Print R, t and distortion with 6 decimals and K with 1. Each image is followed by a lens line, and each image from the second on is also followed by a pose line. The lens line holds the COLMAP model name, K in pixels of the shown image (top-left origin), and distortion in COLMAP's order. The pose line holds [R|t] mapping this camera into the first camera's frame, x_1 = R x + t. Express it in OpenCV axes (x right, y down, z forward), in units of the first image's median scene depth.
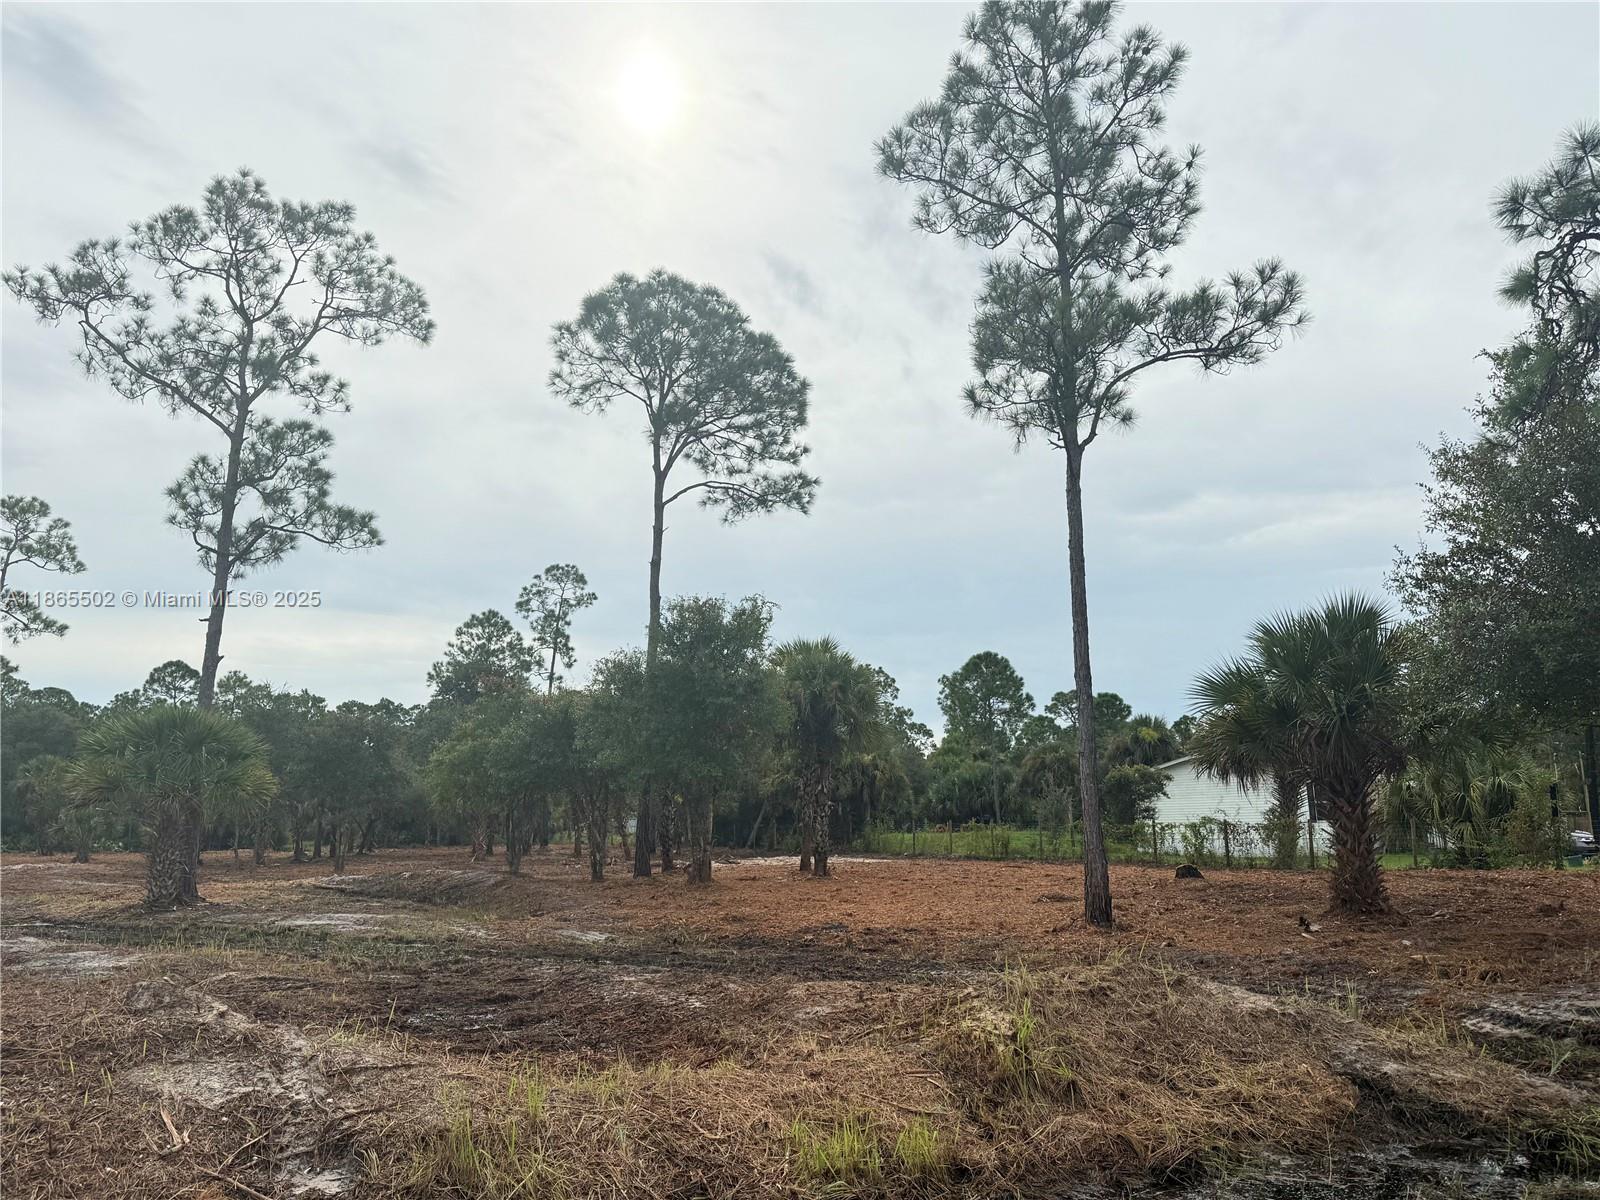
lens RADIAL K [[1148.5, 0, 802.9], [0, 1148.5, 593.7], [0, 0, 1]] dist [0.098534, -0.129342]
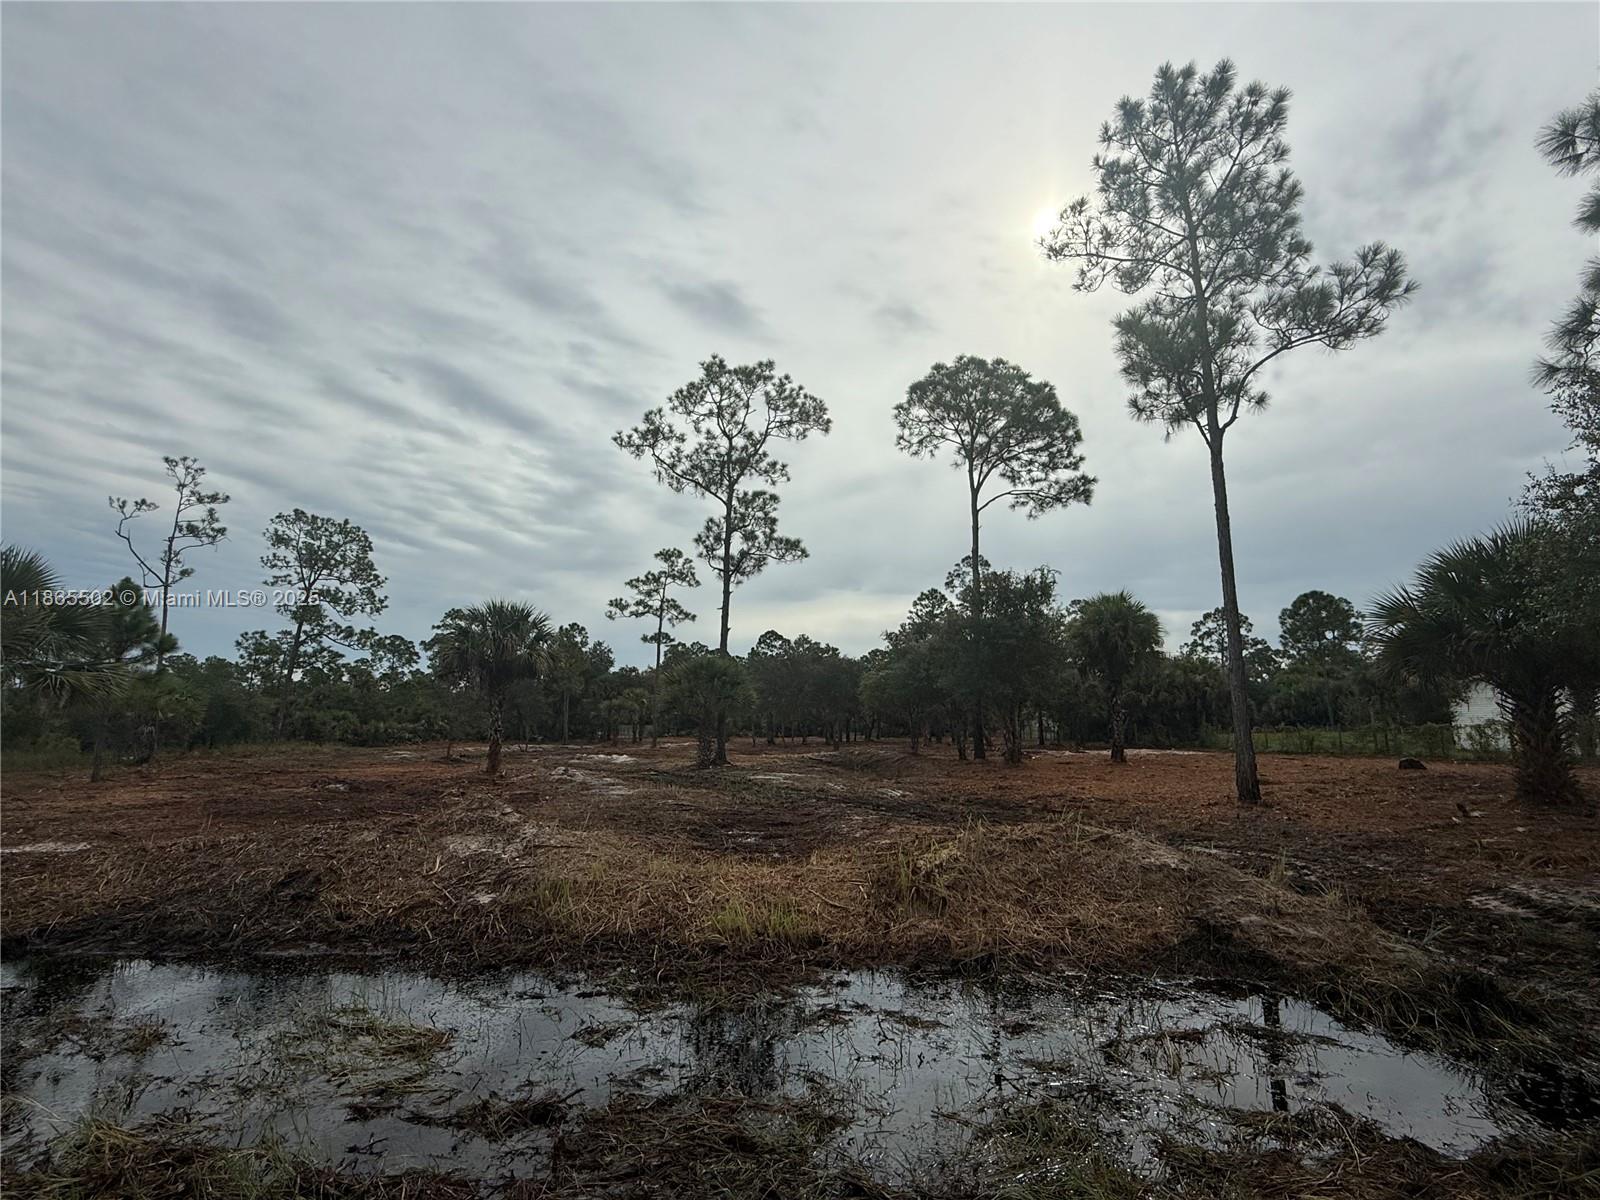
lens RADIAL K [[754.3, 0, 799.3], [0, 754.3, 597.8], [0, 0, 1]] dist [0.000590, -0.000229]
pose [[0.881602, -0.073099, -0.466298, 0.127931], [0.086884, 0.996185, 0.008101, 0.006454], [0.463927, -0.047656, 0.884591, 0.026262]]
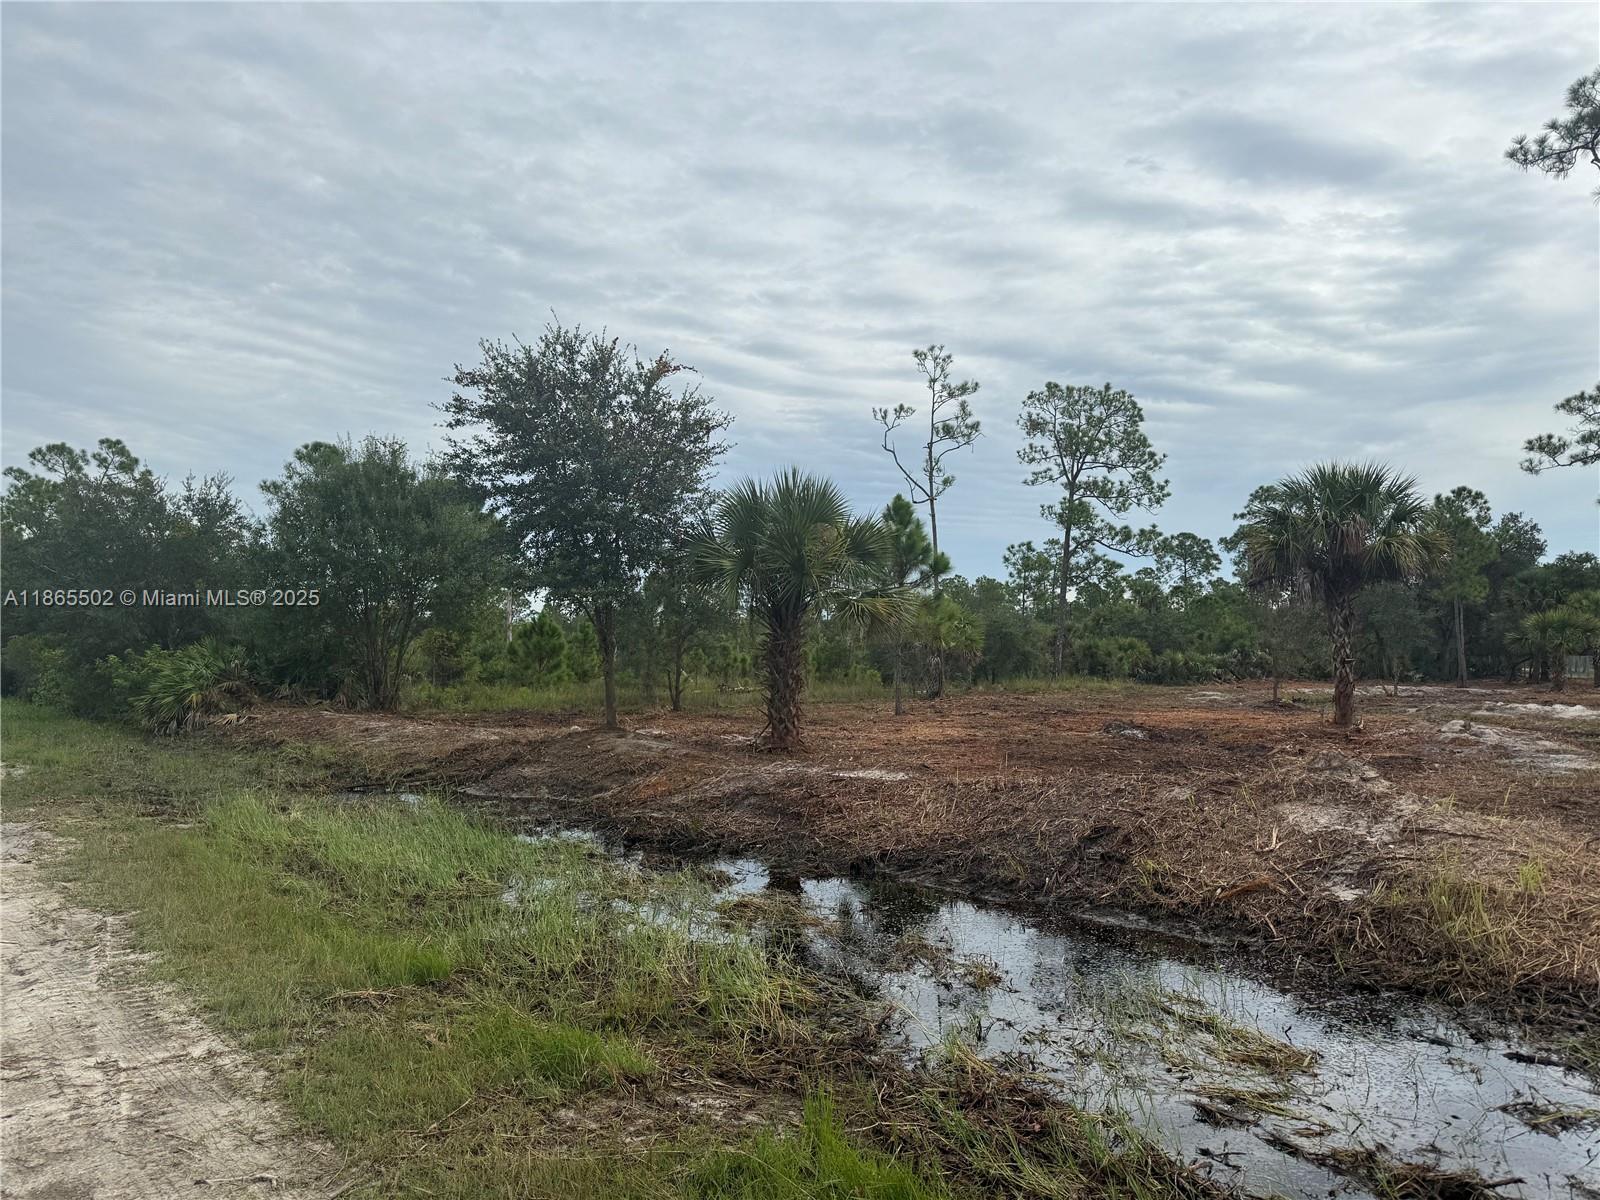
lens RADIAL K [[1118.6, 0, 800.9], [0, 1118.6, 603.9], [0, 0, 1]] dist [0.093109, -0.122871]
pose [[0.253984, -0.042147, -0.966290, 0.135315], [0.189802, 0.981797, 0.007065, 0.007408], [0.948403, -0.185198, 0.257361, 0.020705]]
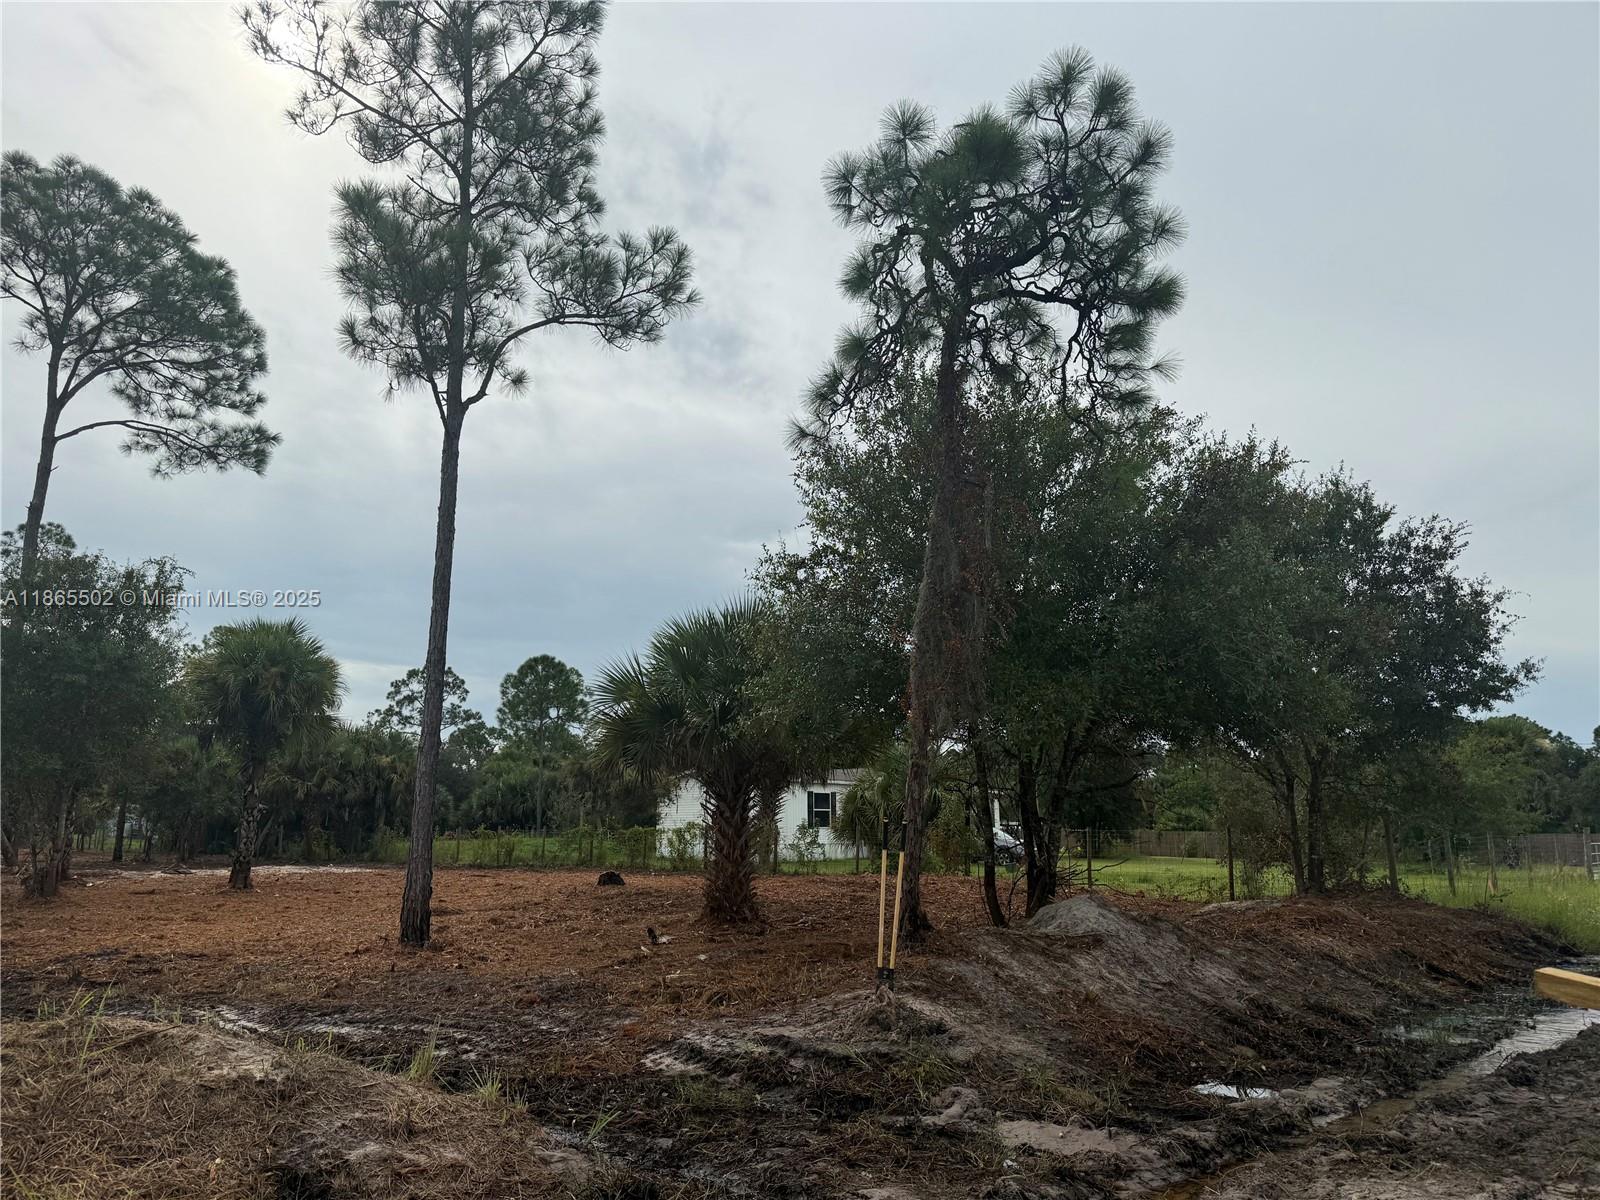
lens RADIAL K [[1118.6, 0, 791.2], [0, 1118.6, 606.4], [0, 0, 1]] dist [0.093109, -0.122871]
pose [[0.944884, 0.077495, 0.318103, 0.133970], [-0.077419, 0.996915, -0.012900, 0.011948], [-0.318121, -0.012438, 0.947968, 0.059654]]
